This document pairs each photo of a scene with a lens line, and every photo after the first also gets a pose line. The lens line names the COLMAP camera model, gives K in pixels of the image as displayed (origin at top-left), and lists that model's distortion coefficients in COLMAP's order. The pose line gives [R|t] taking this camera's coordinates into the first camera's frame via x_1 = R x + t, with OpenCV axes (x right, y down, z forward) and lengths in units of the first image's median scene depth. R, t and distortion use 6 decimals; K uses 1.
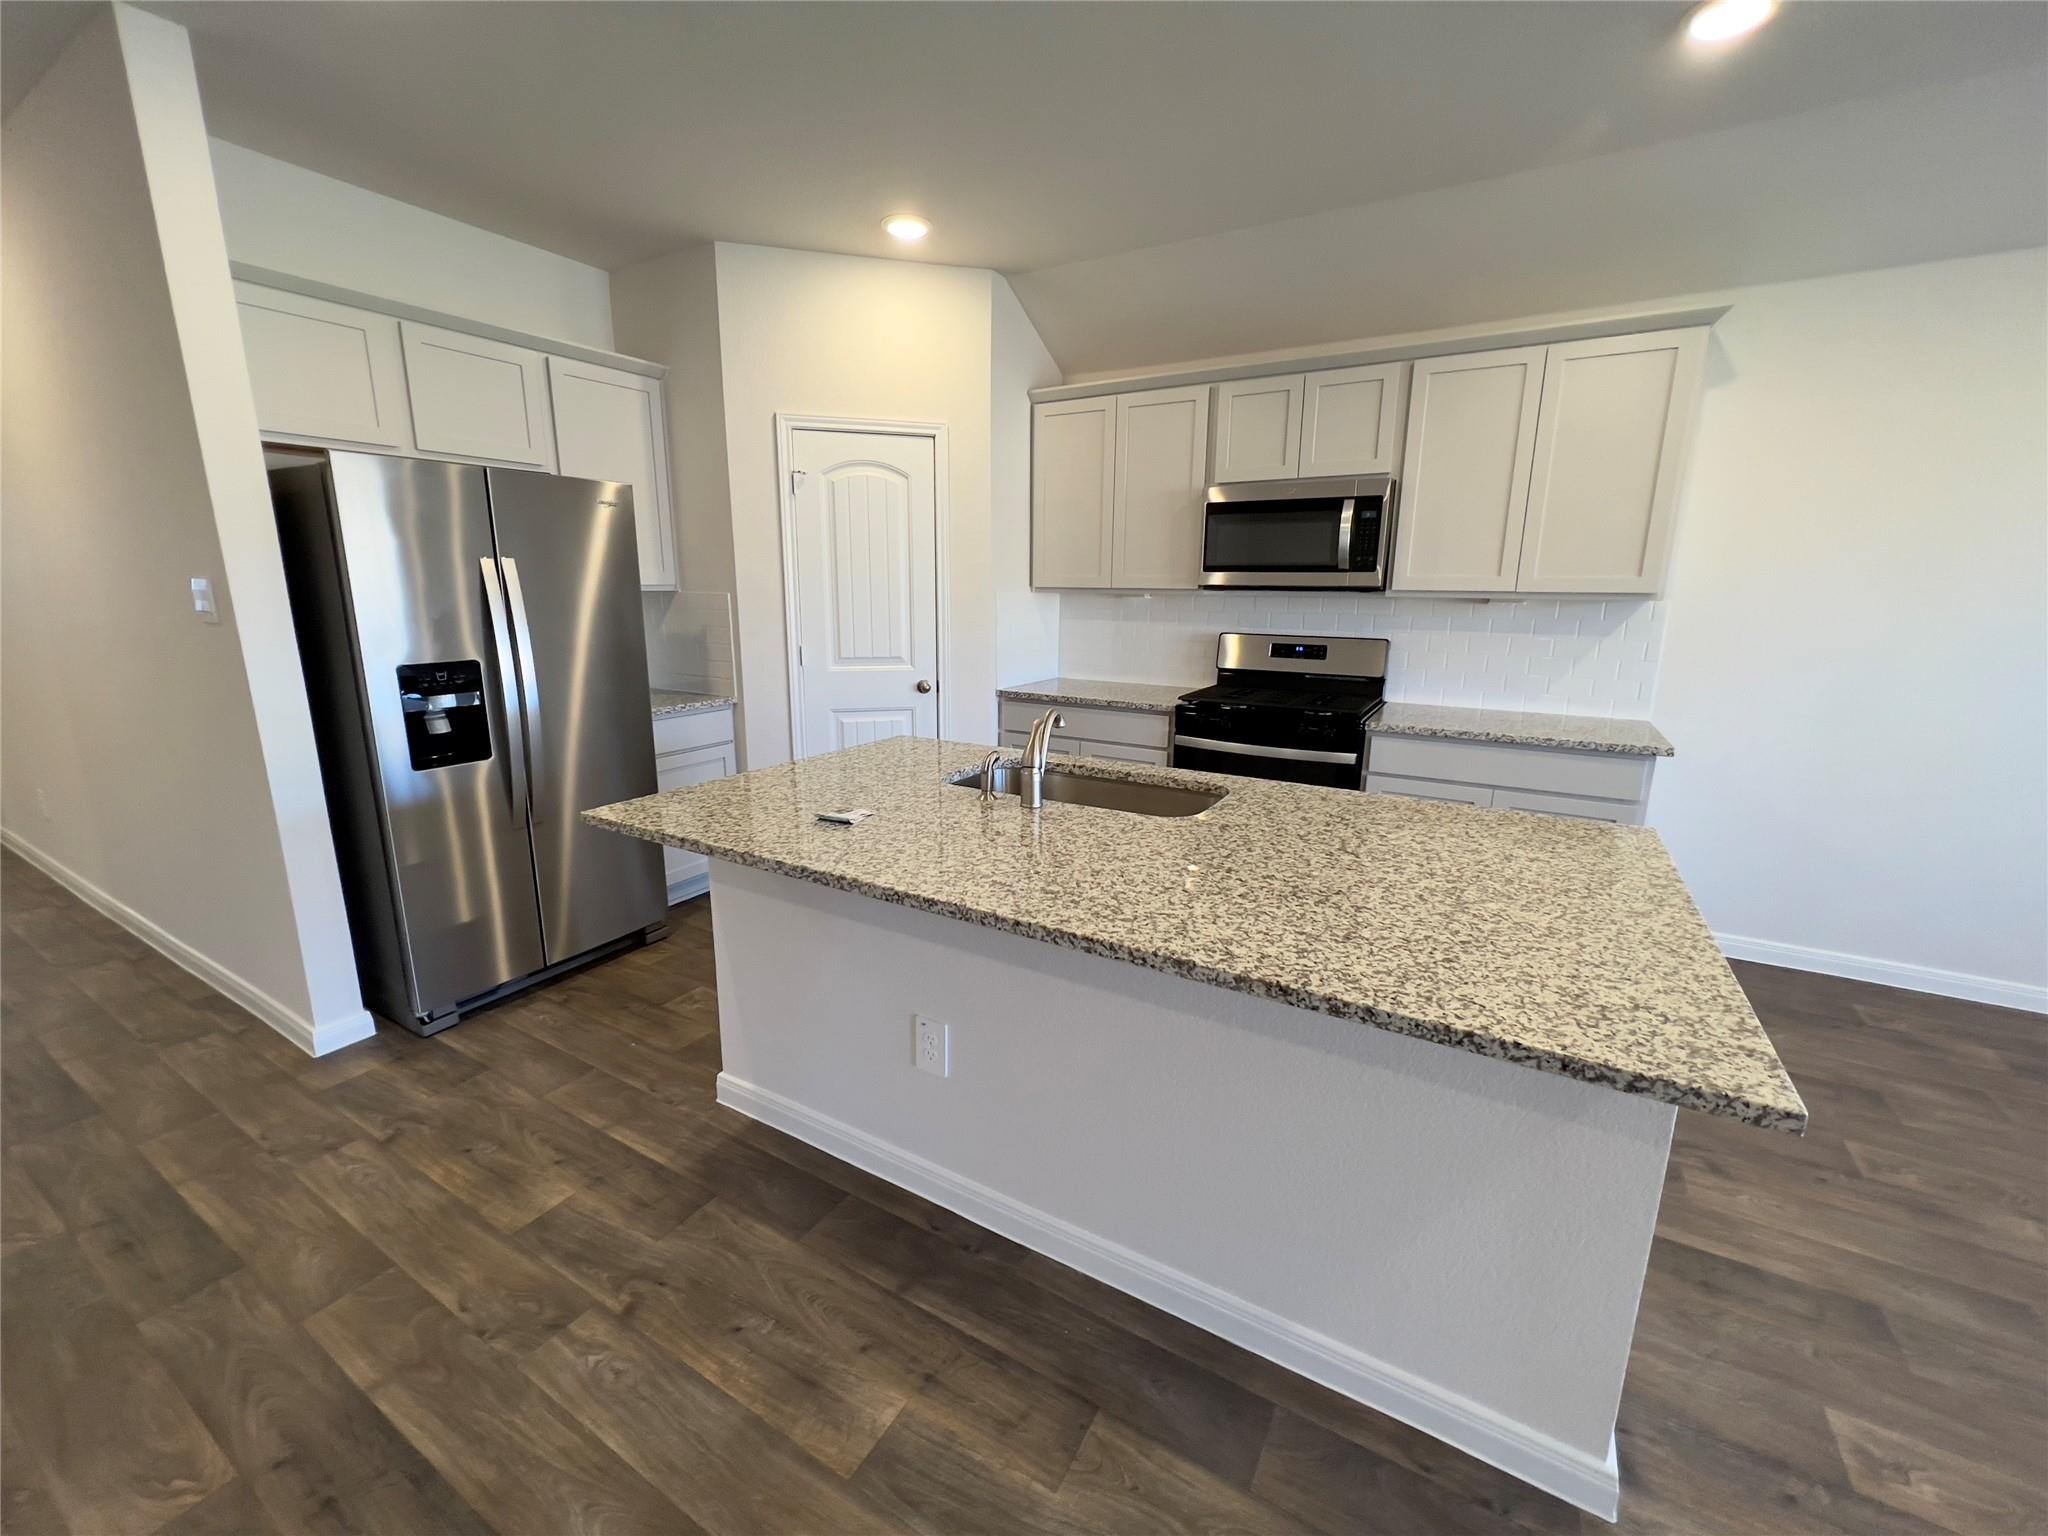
lens RADIAL K [[819.8, 0, 1020.2], [0, 819.8, 763.3], [0, 0, 1]] dist [-0.000947, 0.000163]
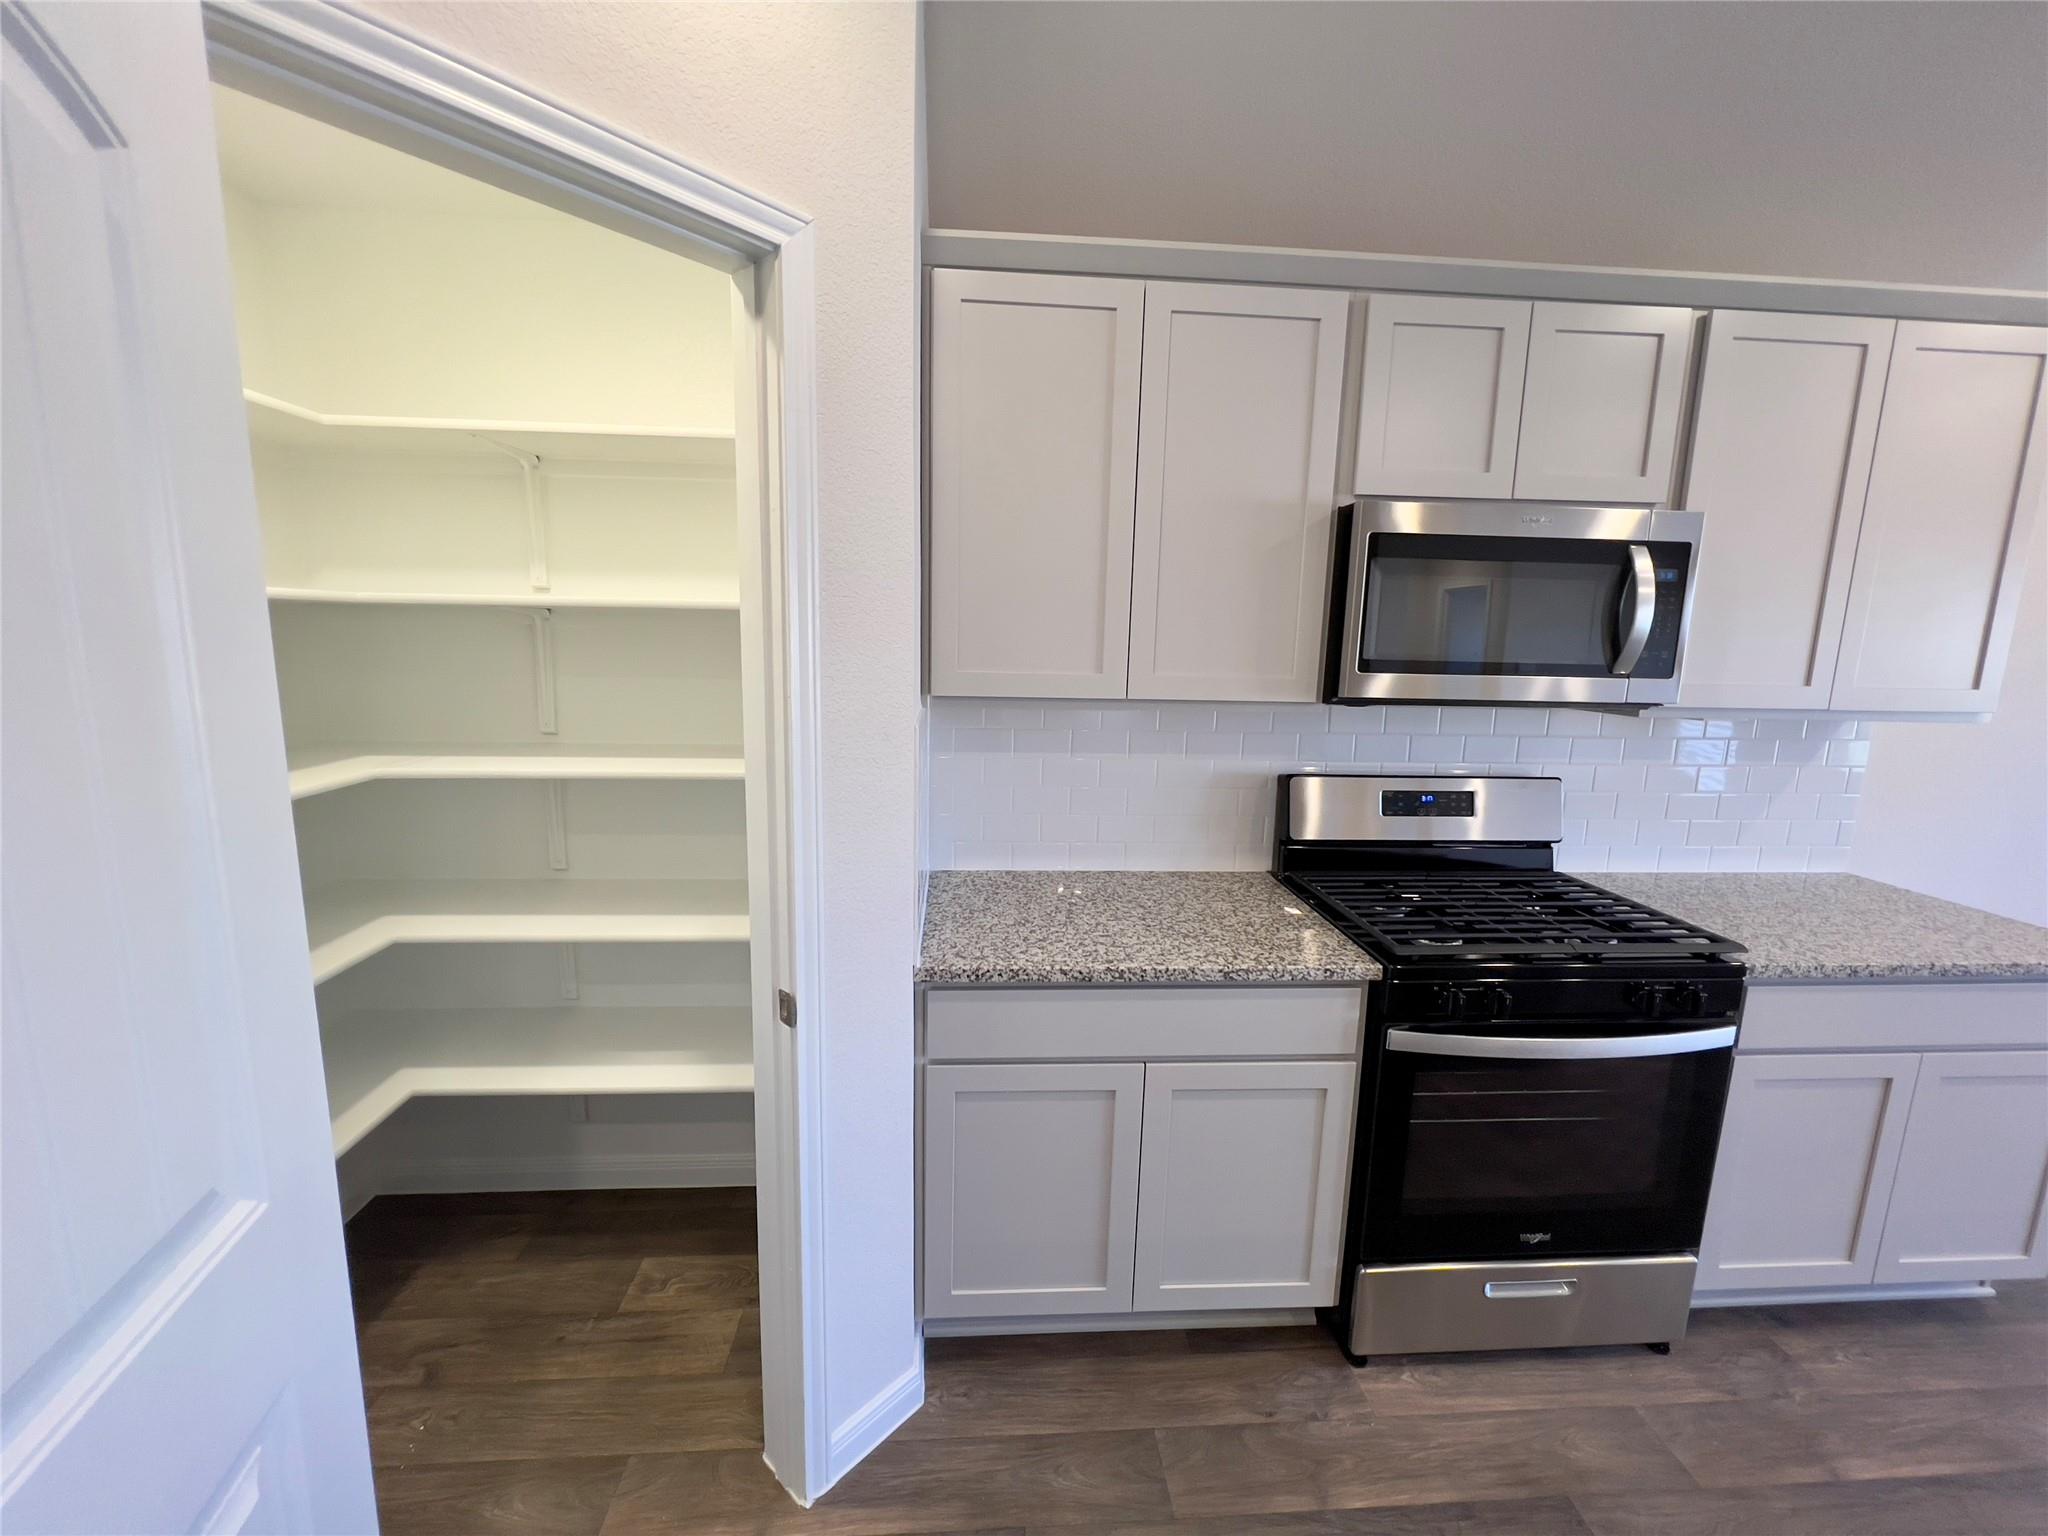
lens RADIAL K [[819.8, 0, 1020.2], [0, 819.8, 763.3], [0, 0, 1]] dist [-0.000947, 0.000163]
pose [[0.823886, -0.079772, 0.561113, -0.321687], [0.106568, 0.994190, -0.015133, -0.281556], [-0.556646, 0.072265, 0.827601, 1.036110]]
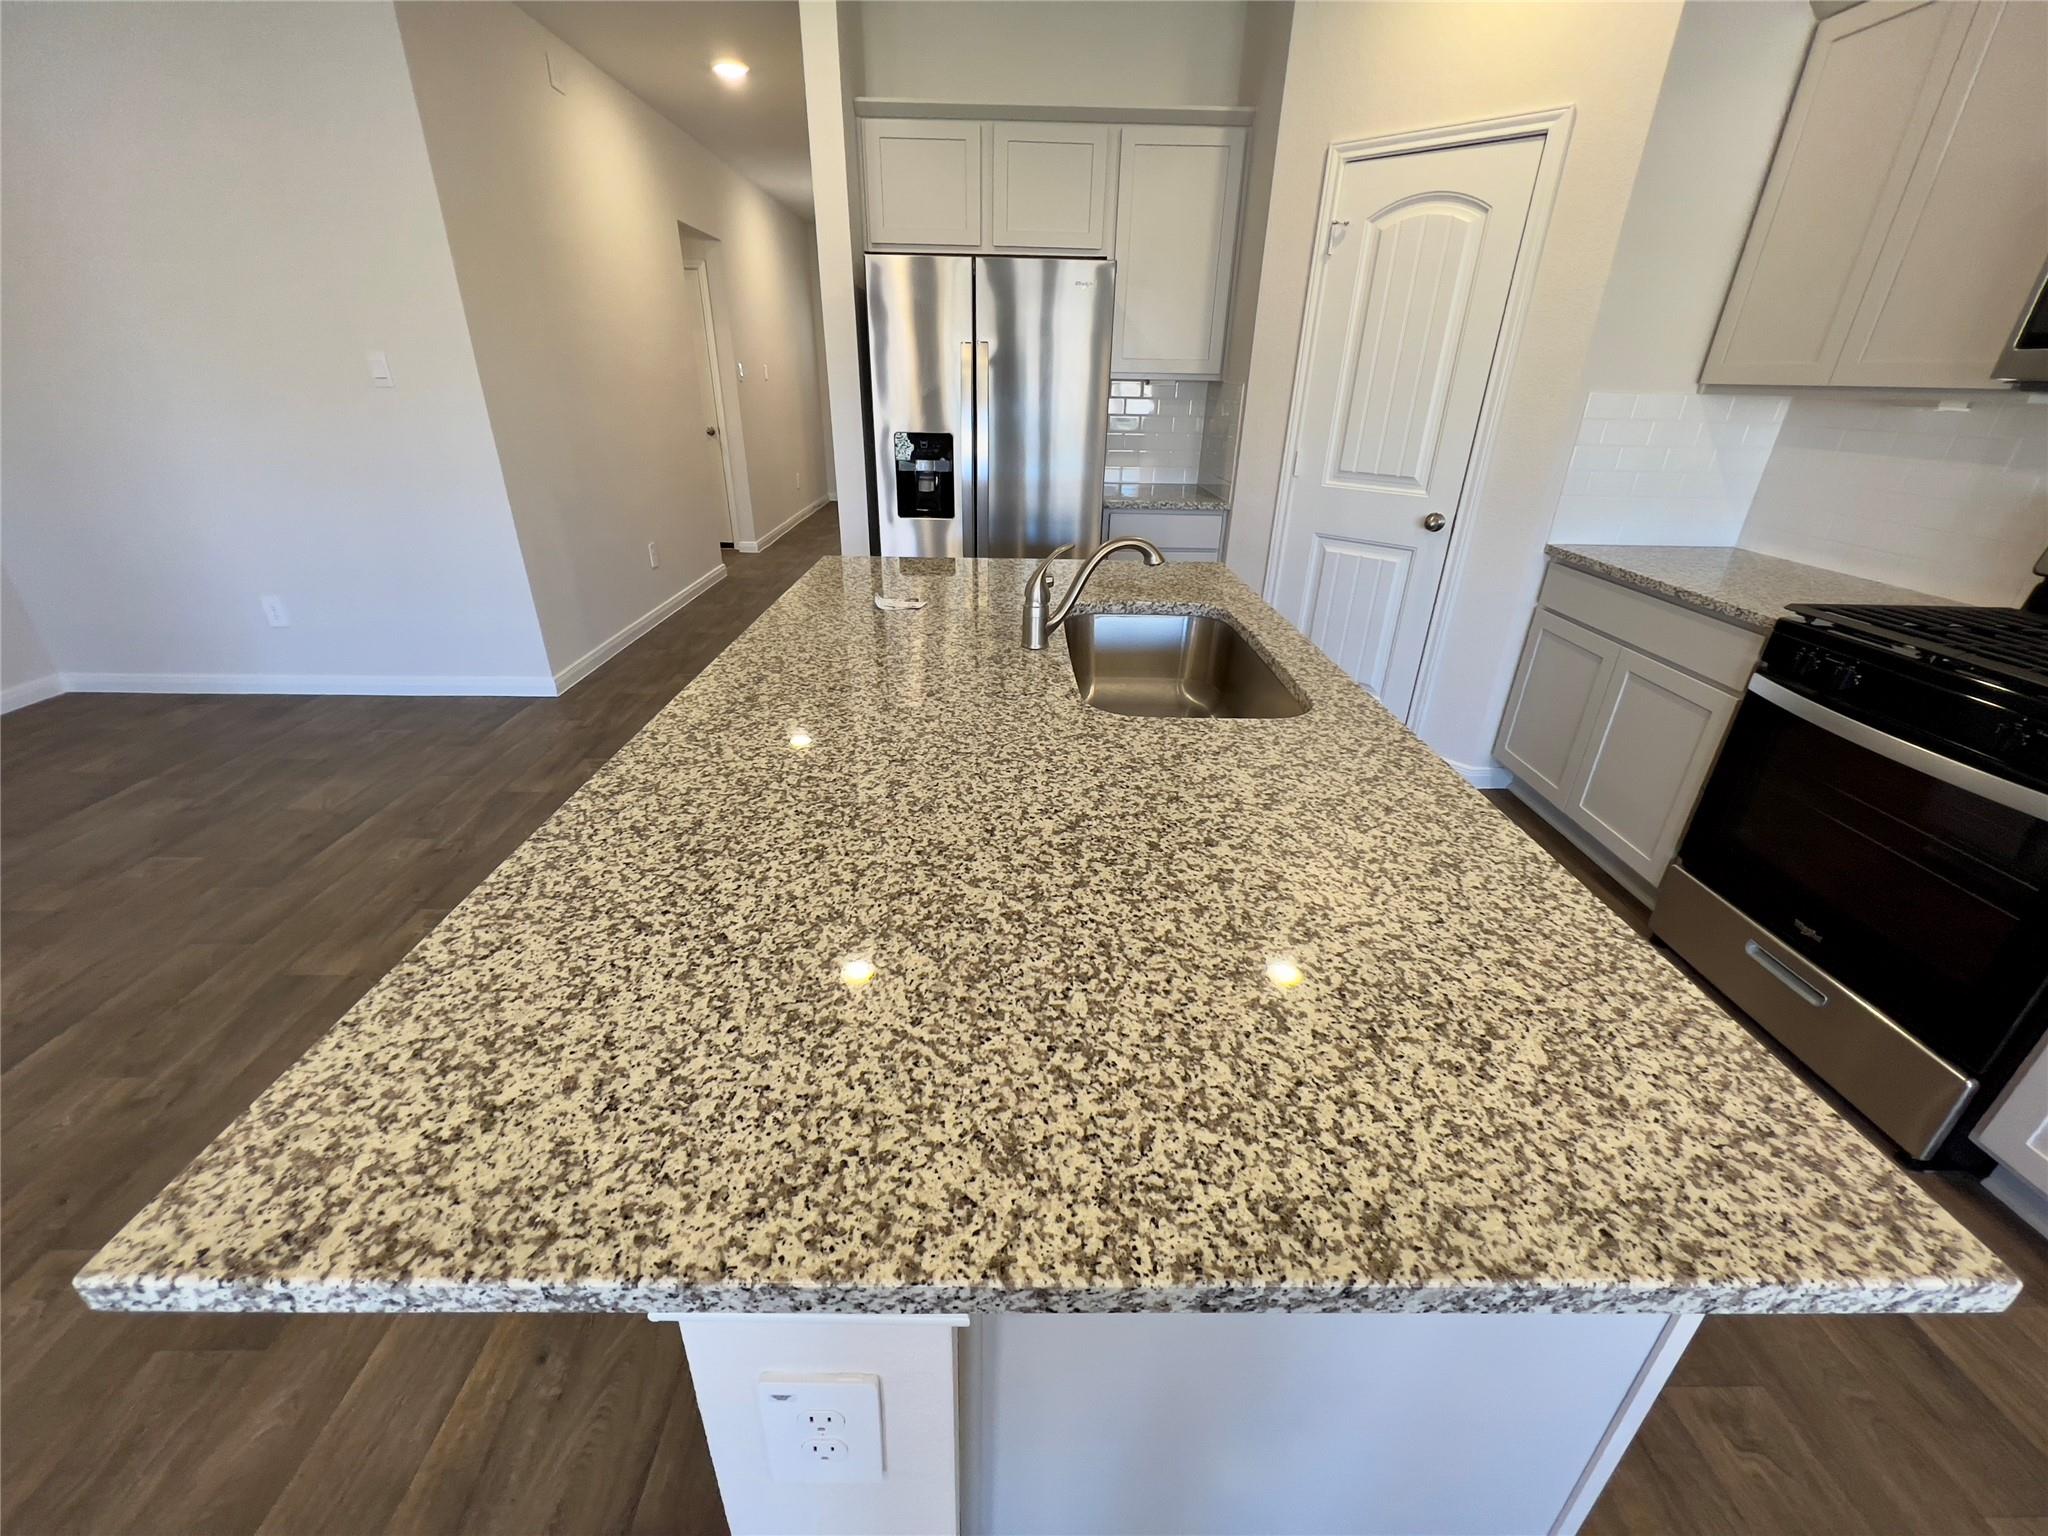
lens RADIAL K [[819.8, 0, 1020.2], [0, 819.8, 763.3], [0, 0, 1]] dist [-0.000947, 0.000163]
pose [[0.523956, 0.368531, -0.767890, 0.533944], [-0.198590, 0.929559, 0.310616, -0.072011], [0.828271, -0.010253, 0.560234, 0.407936]]
